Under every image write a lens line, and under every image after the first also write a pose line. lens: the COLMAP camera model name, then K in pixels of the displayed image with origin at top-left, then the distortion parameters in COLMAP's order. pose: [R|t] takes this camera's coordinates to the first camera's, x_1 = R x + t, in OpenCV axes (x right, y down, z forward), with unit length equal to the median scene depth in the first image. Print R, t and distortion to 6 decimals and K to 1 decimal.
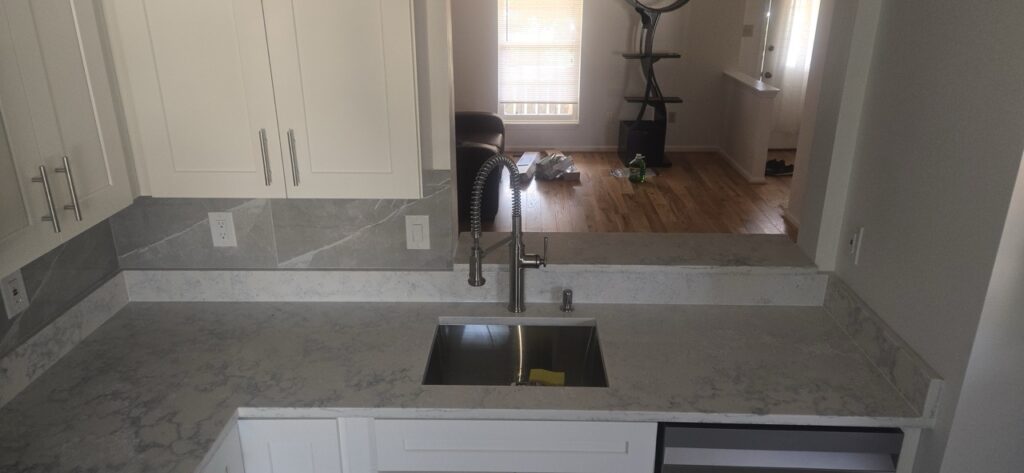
lens RADIAL K [[683.9, 0, 506.1], [0, 683.9, 234.4], [0, 0, 1]] dist [0.073183, -0.051430]
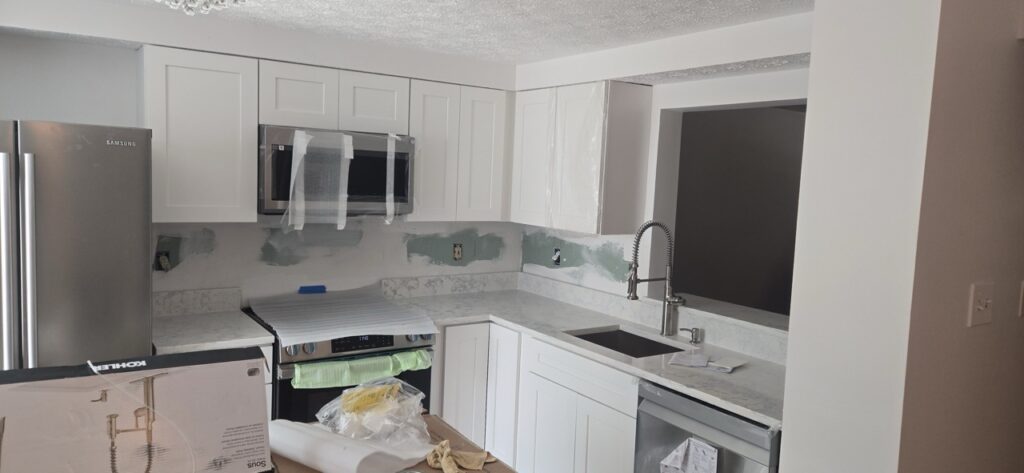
lens RADIAL K [[683.9, 0, 508.4], [0, 683.9, 238.1], [0, 0, 1]] dist [0.073183, -0.051430]
pose [[0.585850, 0.104526, -0.803650, 0.985243], [-0.327438, 0.937633, -0.116746, 0.201405], [0.741326, 0.331541, 0.583538, -0.173400]]
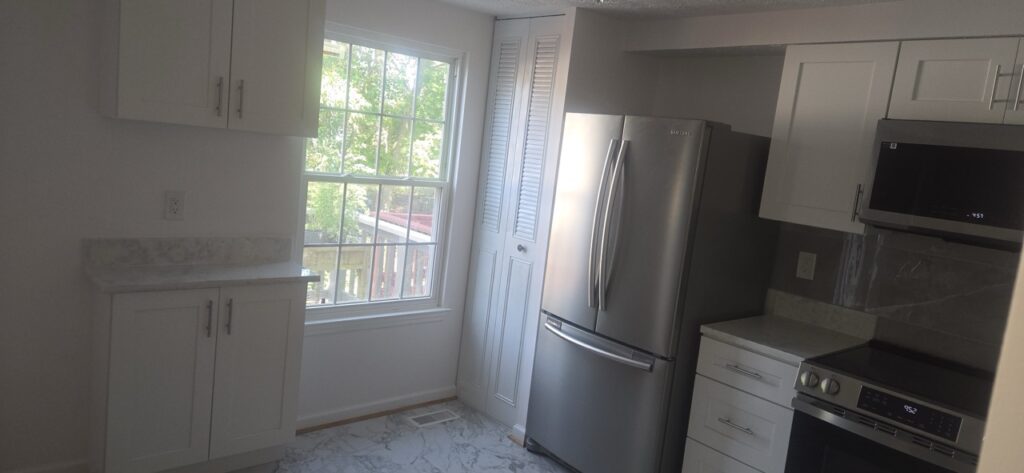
lens RADIAL K [[683.9, 0, 512.6], [0, 683.9, 234.6], [0, 0, 1]] dist [0.073183, -0.051430]
pose [[-0.734983, 0.013796, -0.677945, 0.806783], [-0.337618, 0.859610, 0.383516, -0.084114], [0.588059, 0.510764, -0.627141, 0.661676]]
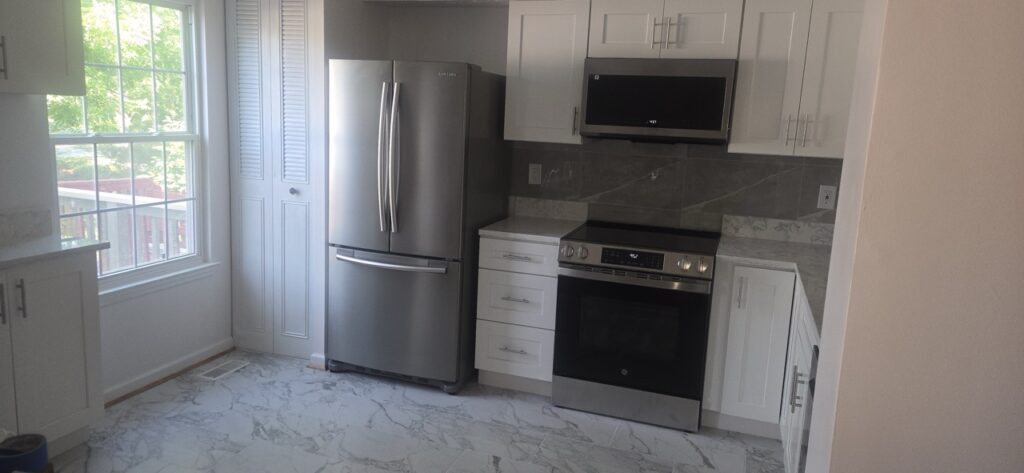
lens RADIAL K [[683.9, 0, 509.3], [0, 683.9, 232.2], [0, 0, 1]] dist [0.073183, -0.051430]
pose [[-0.306059, 0.154422, -0.939405, 1.165779], [-0.377036, 0.886411, 0.268550, -0.014730], [0.874169, 0.436382, -0.213071, 0.553895]]
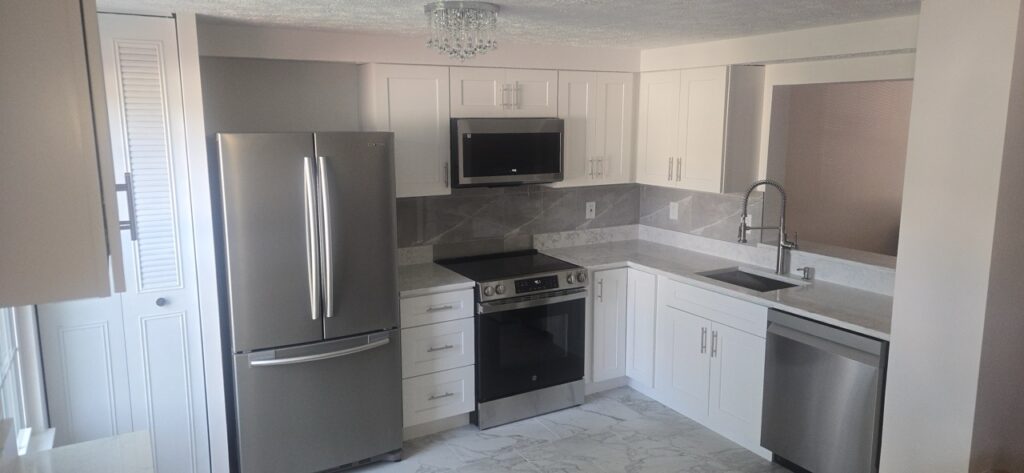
lens RADIAL K [[683.9, 0, 509.0], [0, 683.9, 233.5], [0, 0, 1]] dist [0.073183, -0.051430]
pose [[0.522425, 0.146646, -0.839980, 1.156726], [-0.300628, 0.953521, -0.020507, 0.263857], [0.797932, 0.263234, 0.542229, -0.572227]]
